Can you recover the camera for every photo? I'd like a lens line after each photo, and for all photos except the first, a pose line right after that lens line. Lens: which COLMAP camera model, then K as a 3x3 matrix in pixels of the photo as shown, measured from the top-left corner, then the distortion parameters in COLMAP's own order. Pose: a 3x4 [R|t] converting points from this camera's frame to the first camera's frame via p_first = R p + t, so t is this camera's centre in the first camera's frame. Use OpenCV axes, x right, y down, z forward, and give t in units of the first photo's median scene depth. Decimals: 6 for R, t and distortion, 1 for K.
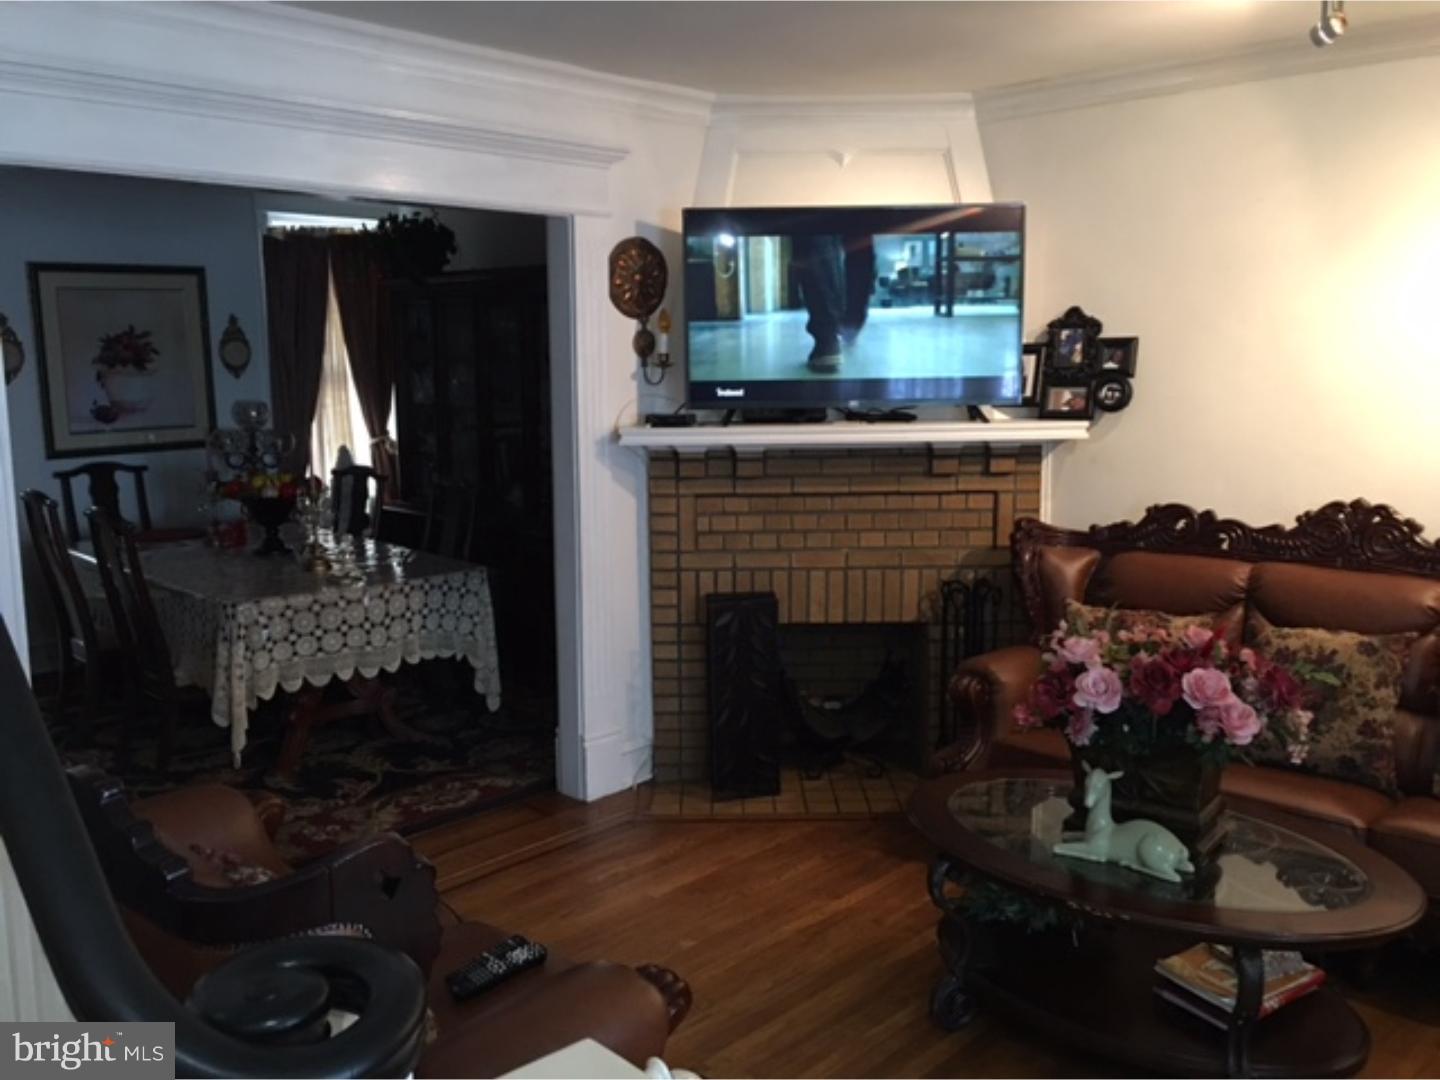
lens RADIAL K [[1249.7, 0, 720.0], [0, 1249.7, 540.0], [0, 0, 1]] dist [0.034682, -0.014387]
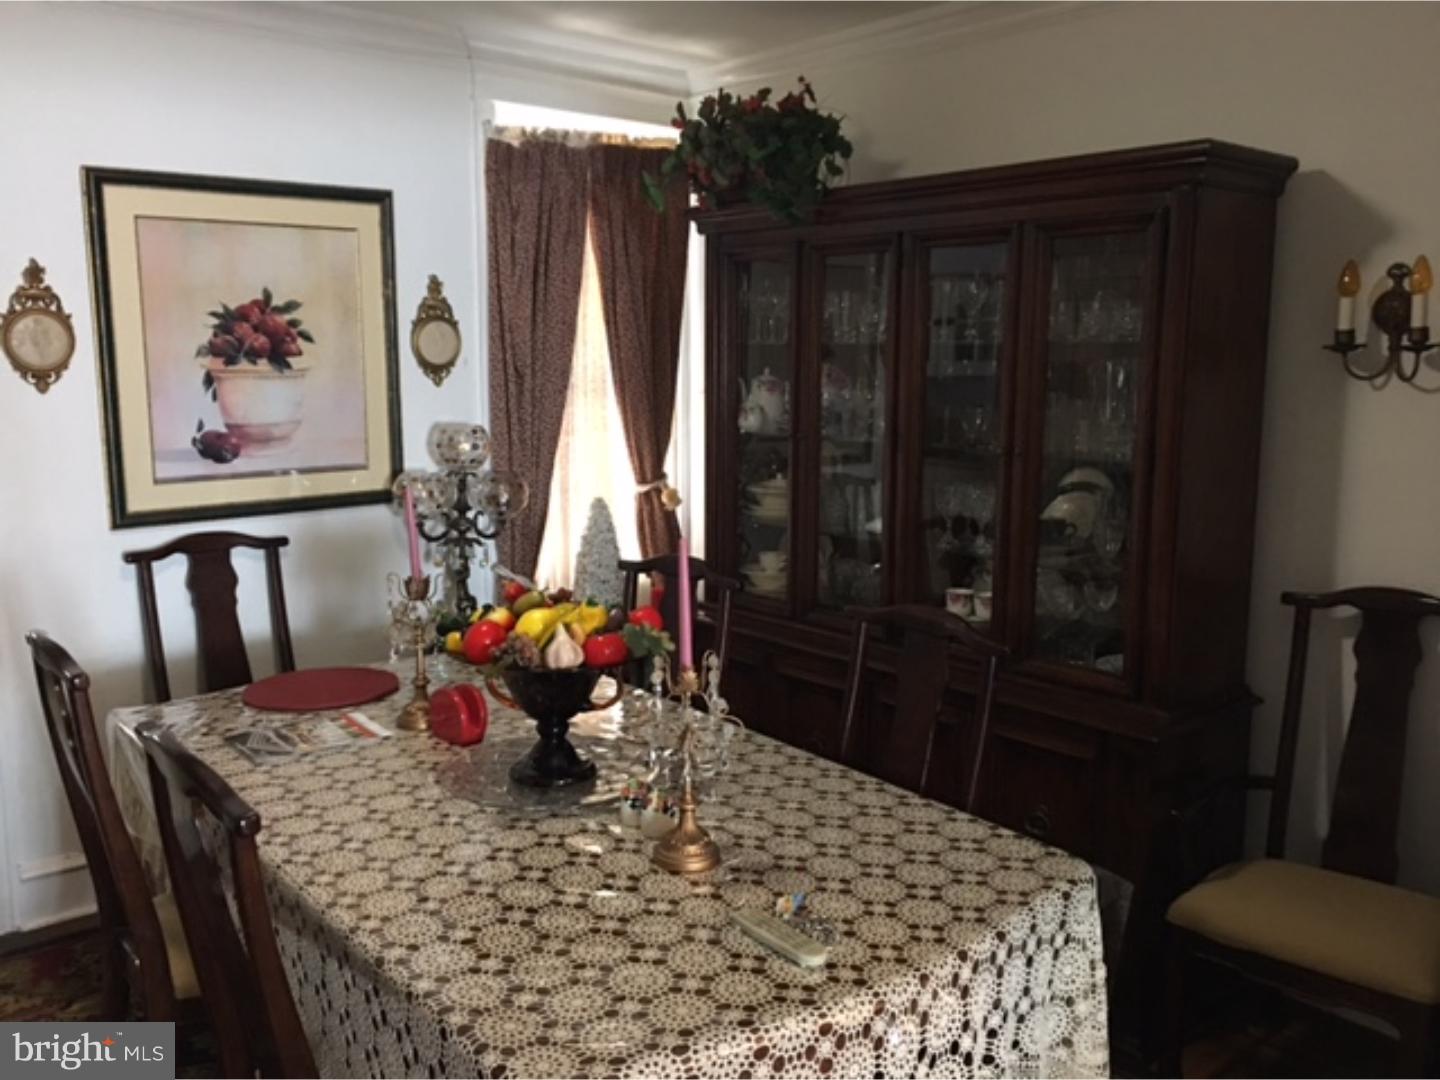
lens RADIAL K [[1249.7, 0, 720.0], [0, 1249.7, 540.0], [0, 0, 1]] dist [0.034682, -0.014387]
pose [[0.995675, 0.023280, -0.089938, -0.207521], [-0.023687, 0.999713, -0.003457, -0.059898], [0.089832, 0.005573, 0.995941, 0.448612]]
